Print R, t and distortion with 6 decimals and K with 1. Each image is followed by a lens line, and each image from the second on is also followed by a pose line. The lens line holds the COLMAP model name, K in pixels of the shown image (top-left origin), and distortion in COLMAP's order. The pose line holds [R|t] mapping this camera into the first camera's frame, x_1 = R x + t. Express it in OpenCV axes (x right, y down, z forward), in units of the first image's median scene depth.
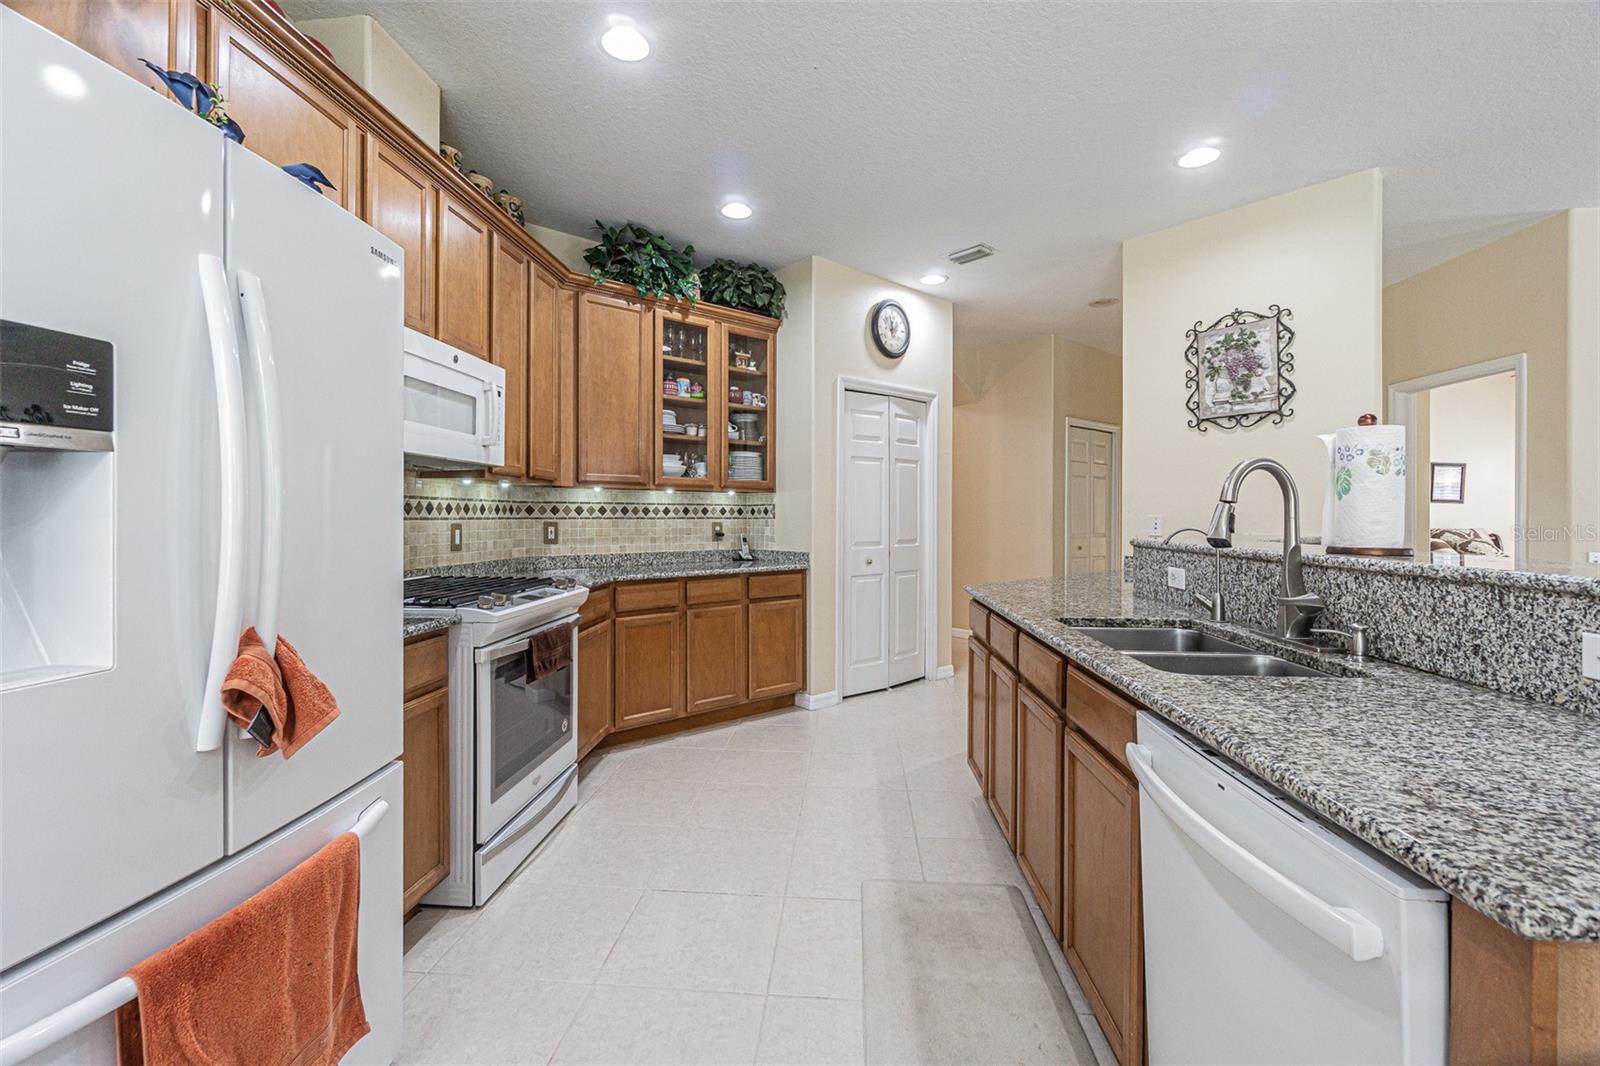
lens RADIAL K [[694.4, 0, 792.7], [0, 694.4, 519.0], [0, 0, 1]] dist [-0.000015, 0.000621]
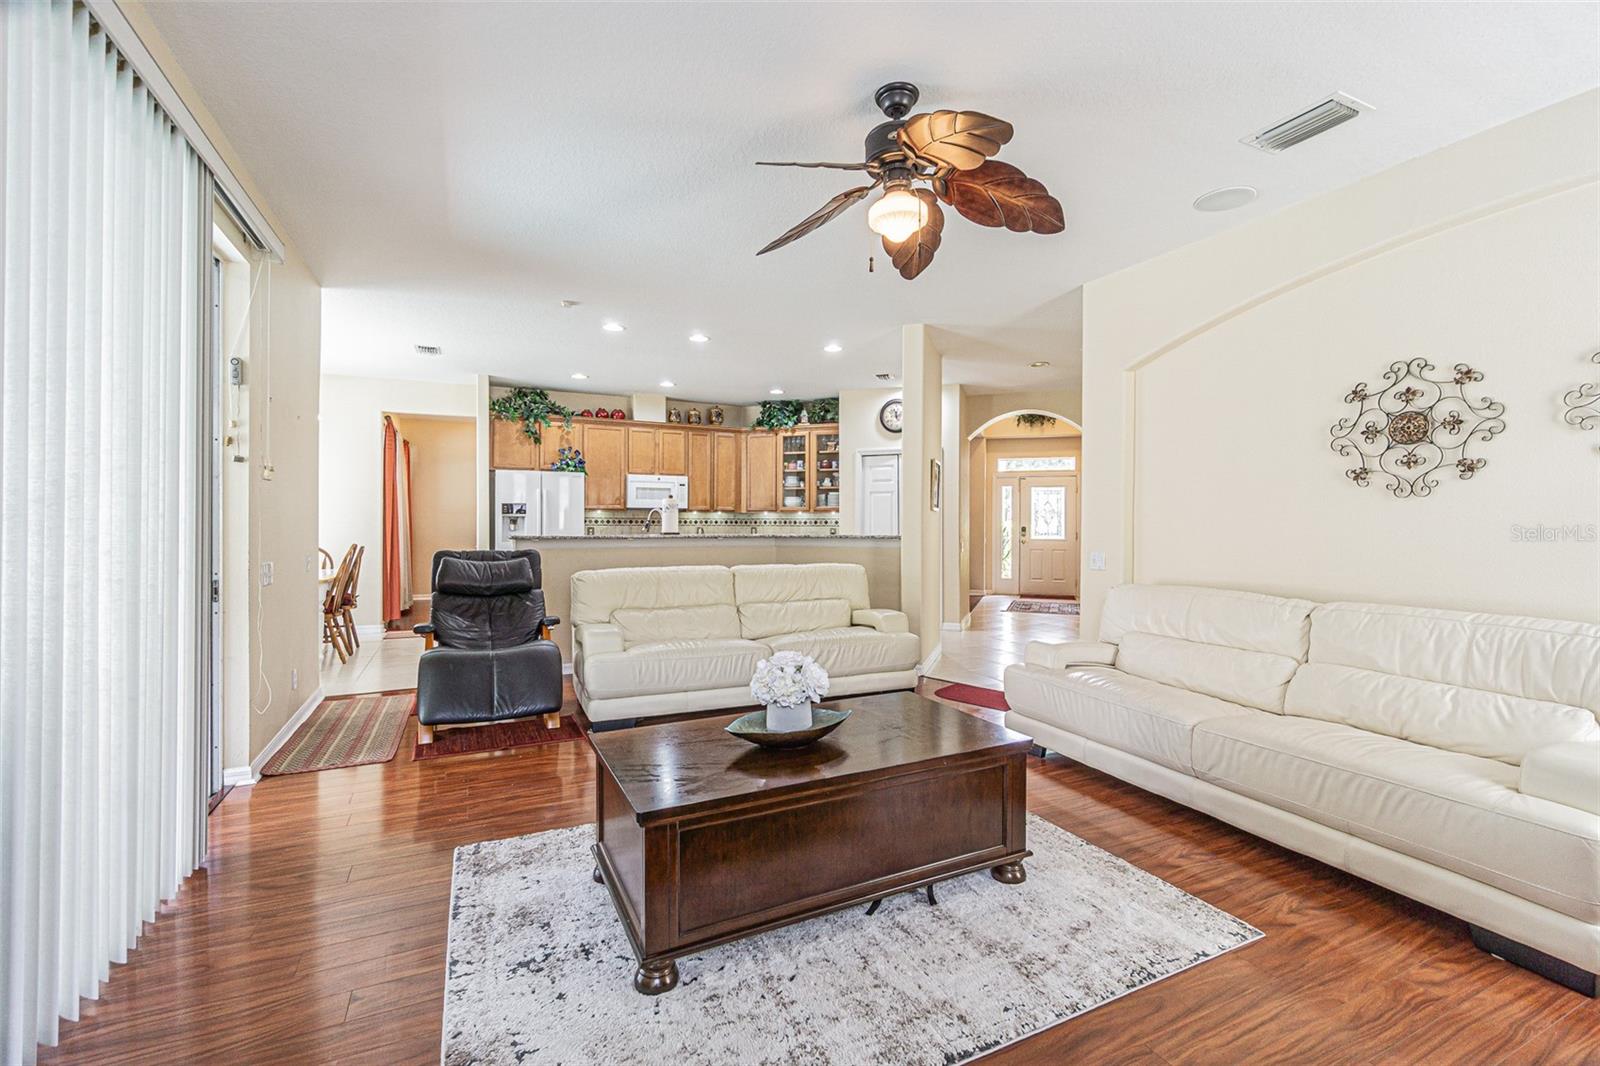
lens RADIAL K [[693.4, 0, 794.3], [0, 693.4, 520.3], [0, 0, 1]] dist [-0.001352, 0.000388]
pose [[0.500255, -0.006182, -0.865856, 2.055836], [-0.006204, 0.999923, -0.010724, 0.005899], [0.865856, 0.010736, 0.500178, -0.100152]]
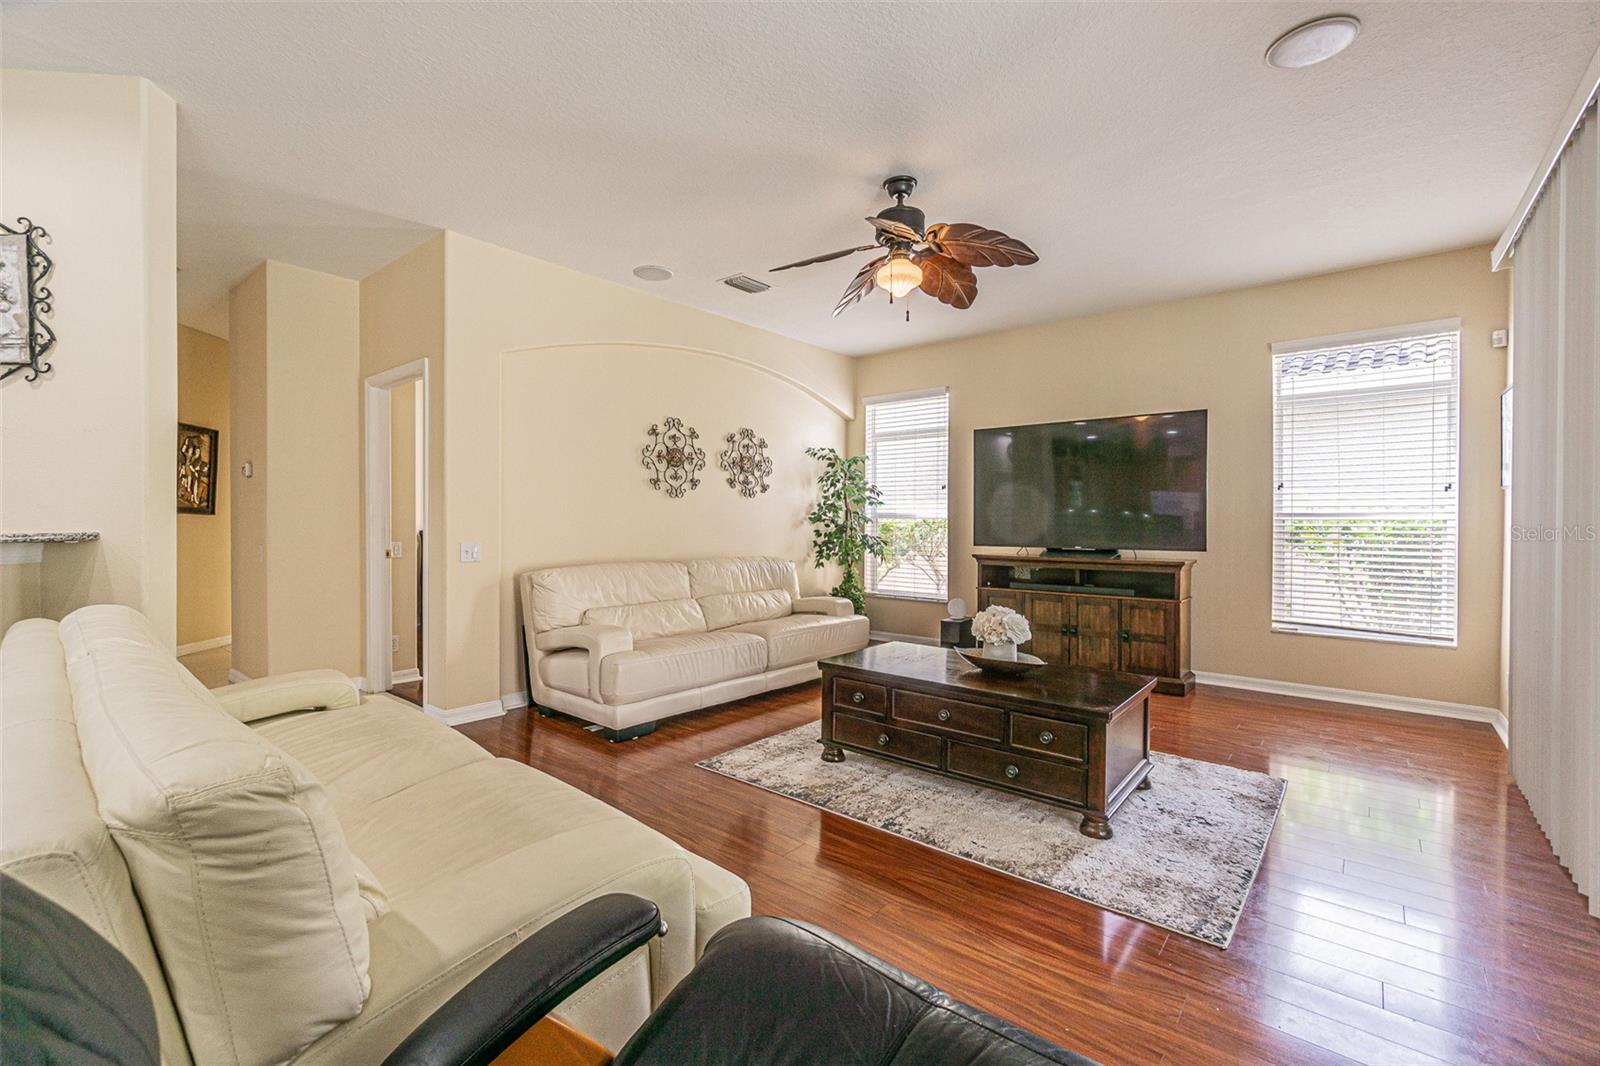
lens RADIAL K [[691.3, 0, 792.5], [0, 691.3, 524.3], [0, 0, 1]] dist [-0.008215, -0.000022]
pose [[0.580049, -0.006993, 0.814551, 0.577032], [0.002498, 0.999974, 0.006806, 0.010985], [-0.814577, -0.001913, 0.580052, -0.074680]]
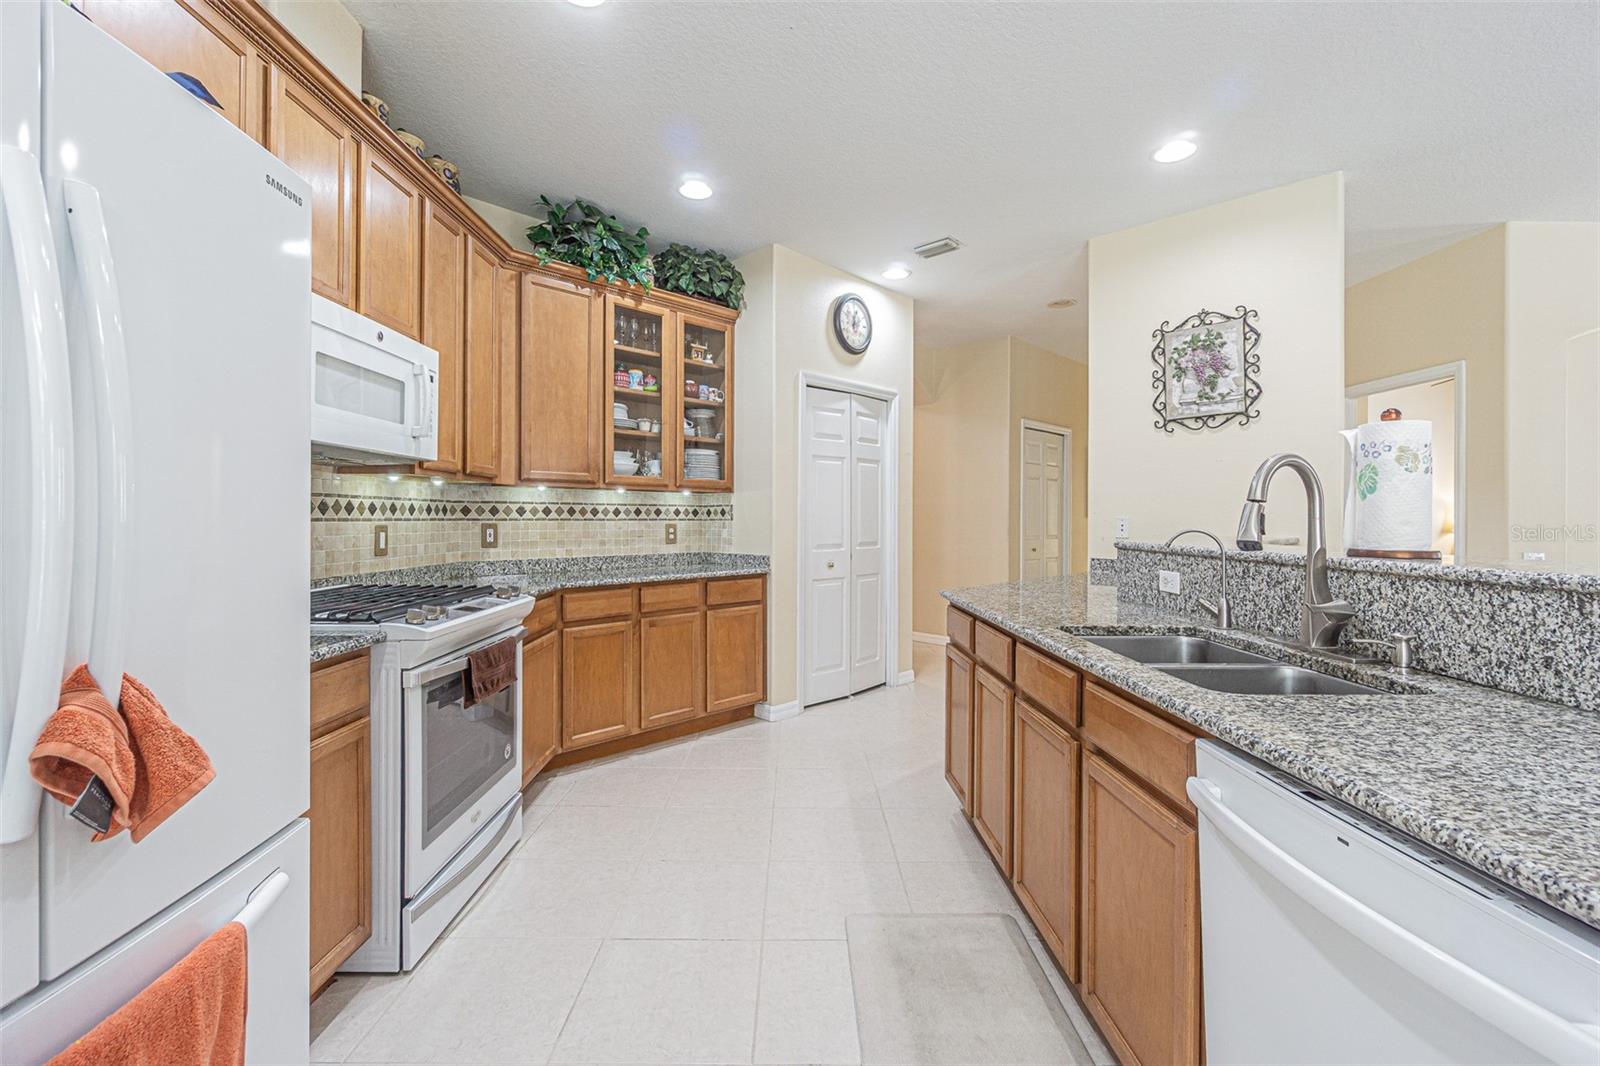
lens RADIAL K [[693.4, 0, 794.3], [0, 693.4, 520.3], [0, 0, 1]] dist [-0.001352, 0.000388]
pose [[0.996420, 0.000532, 0.084538, -0.029112], [-0.000426, 0.999999, -0.001277, 0.001113], [-0.084538, 0.001236, 0.996419, 0.063944]]
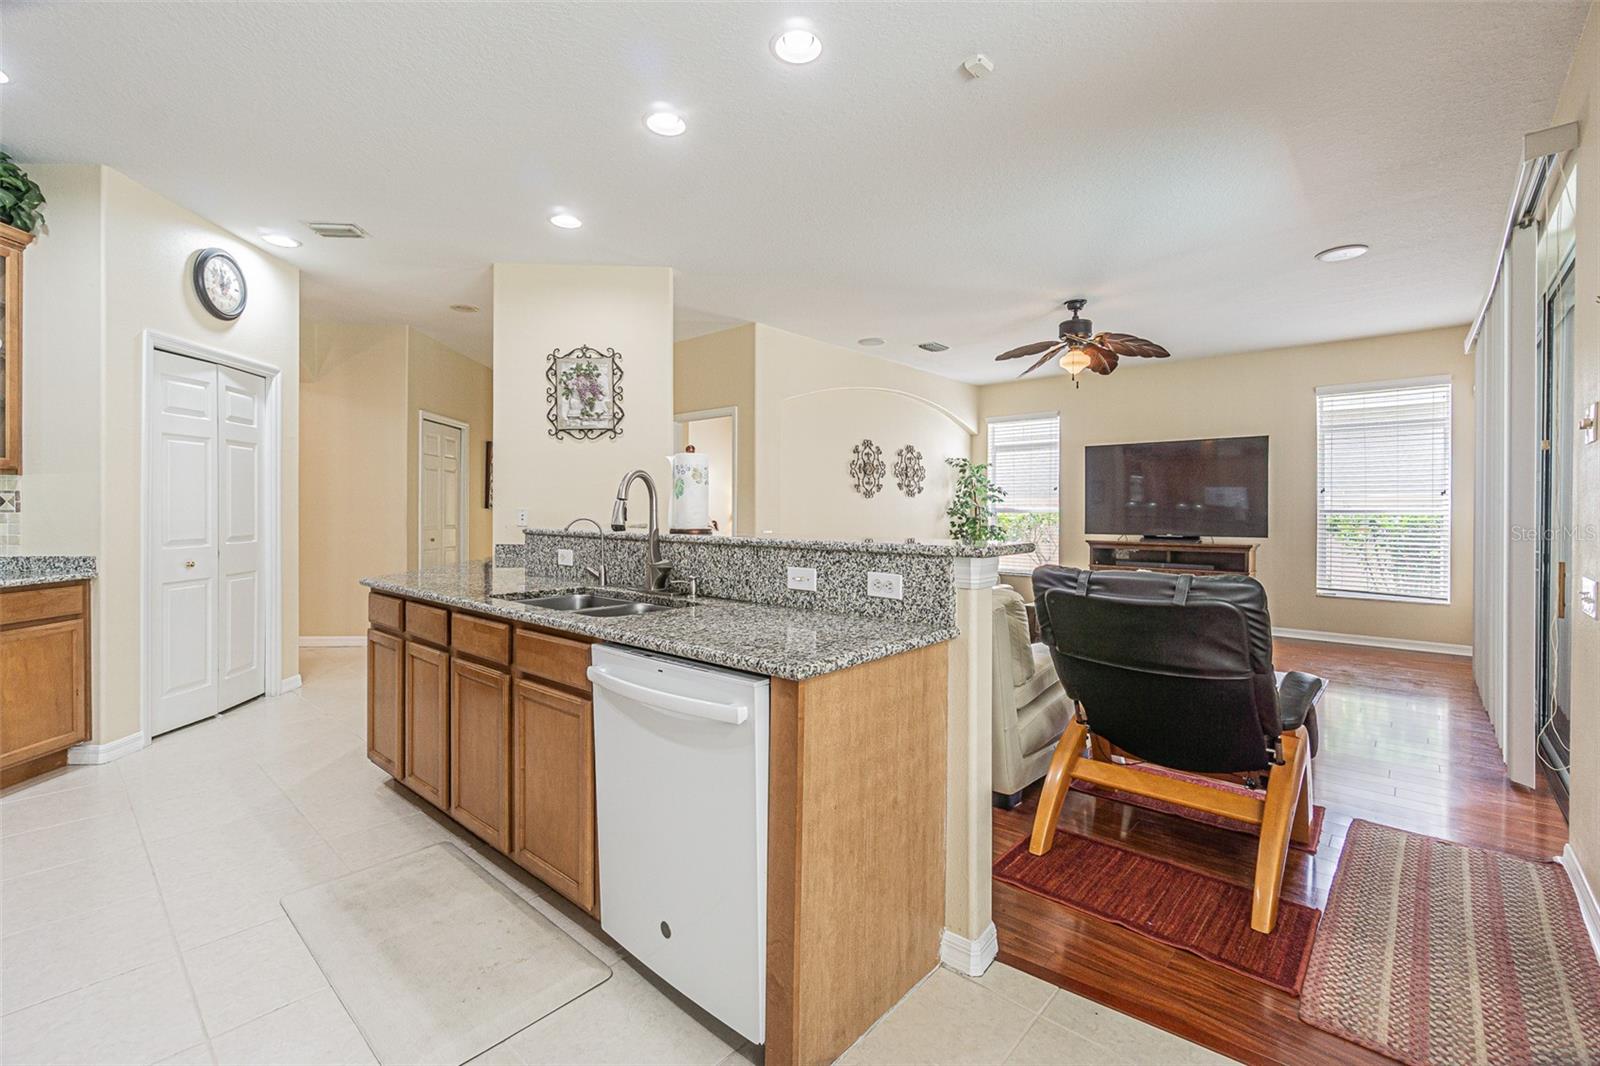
lens RADIAL K [[696.8, 0, 794.3], [0, 696.8, 512.3], [0, 0, 1]] dist [-0.003020, -0.000306]
pose [[0.606872, -0.002873, 0.794794, -0.144454], [0.001575, 0.999996, 0.002412, -0.000224], [-0.794798, -0.000212, 0.606874, -0.076842]]
